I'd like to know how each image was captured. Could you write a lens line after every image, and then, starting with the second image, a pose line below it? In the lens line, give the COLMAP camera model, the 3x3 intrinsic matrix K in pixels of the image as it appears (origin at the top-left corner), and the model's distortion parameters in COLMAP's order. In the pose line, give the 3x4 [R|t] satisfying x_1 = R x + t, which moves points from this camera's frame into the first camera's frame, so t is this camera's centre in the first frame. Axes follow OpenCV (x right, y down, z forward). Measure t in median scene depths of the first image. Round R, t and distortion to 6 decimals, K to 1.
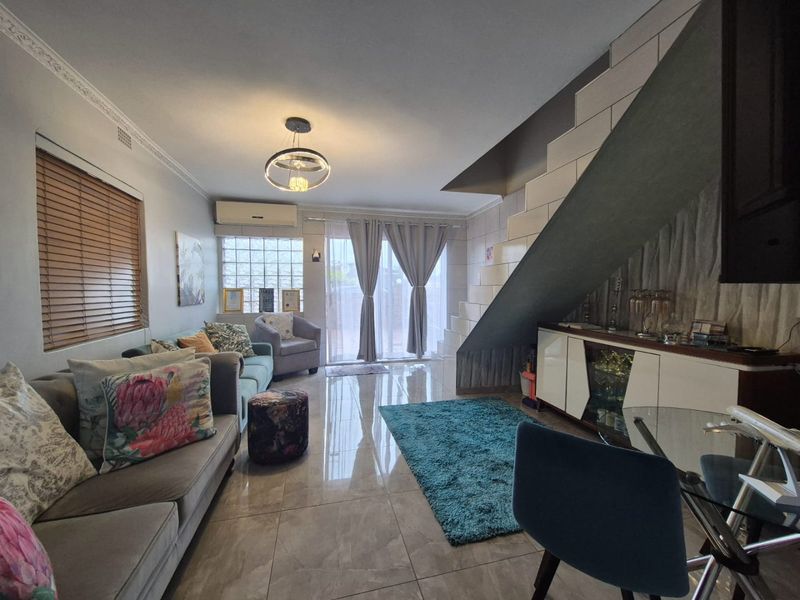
lens RADIAL K [[331.3, 0, 404.7], [0, 331.3, 301.3], [0, 0, 1]] dist [-0.003491, 0.001790]
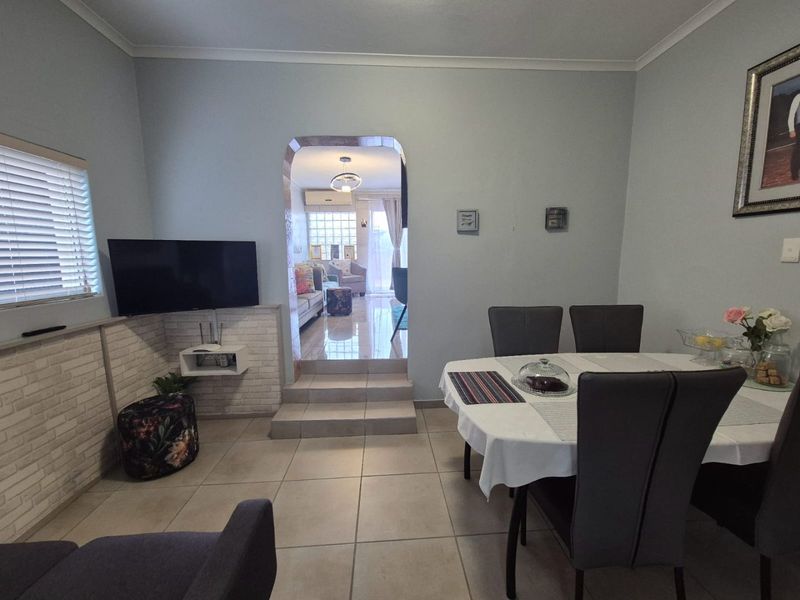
lens RADIAL K [[331.3, 0, 402.5], [0, 331.3, 302.5], [0, 0, 1]] dist [-0.003491, 0.001790]
pose [[0.978679, 0.022480, -0.204163, 0.248861], [-0.000323, 0.994160, 0.107918, 0.069451], [0.205396, -0.105551, 0.972970, -0.548178]]
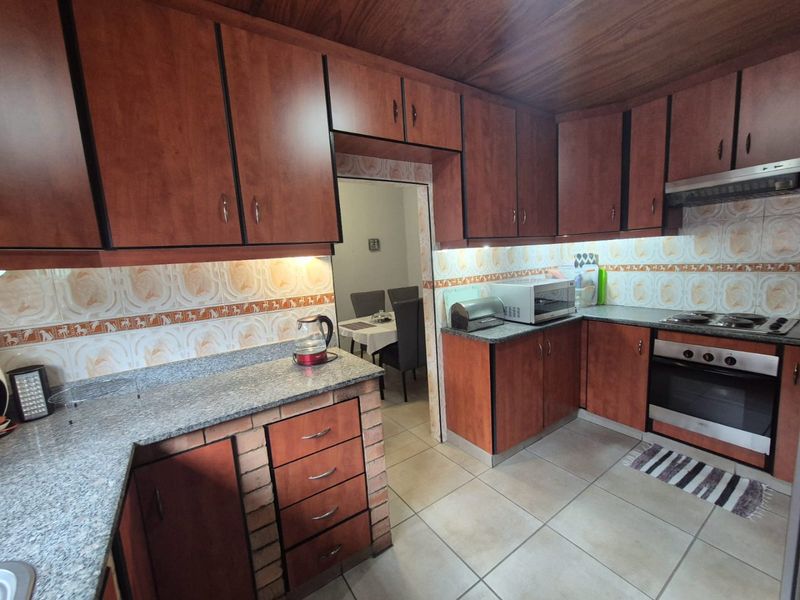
lens RADIAL K [[331.3, 0, 406.4], [0, 331.3, 304.0], [0, 0, 1]] dist [-0.003491, 0.001790]
pose [[0.941751, -0.105657, 0.319282, -0.054831], [0.075877, 0.991642, 0.104348, 0.075819], [-0.327638, -0.074043, 0.941897, -1.582582]]
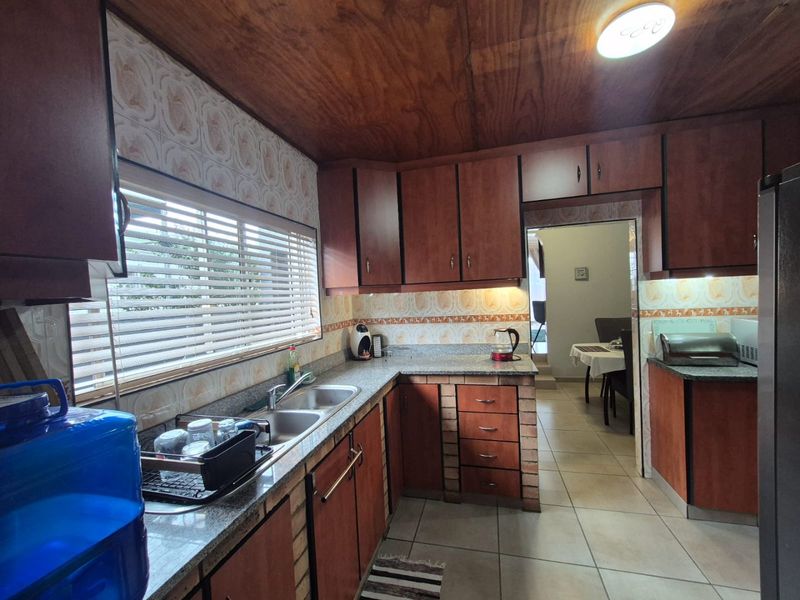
lens RADIAL K [[331.3, 0, 405.7], [0, 331.3, 306.6], [0, 0, 1]] dist [-0.003491, 0.001790]
pose [[0.868687, -0.025658, -0.494696, 0.303060], [0.030078, 0.999547, 0.000975, 0.085544], [0.494447, -0.015726, 0.869066, -1.987390]]
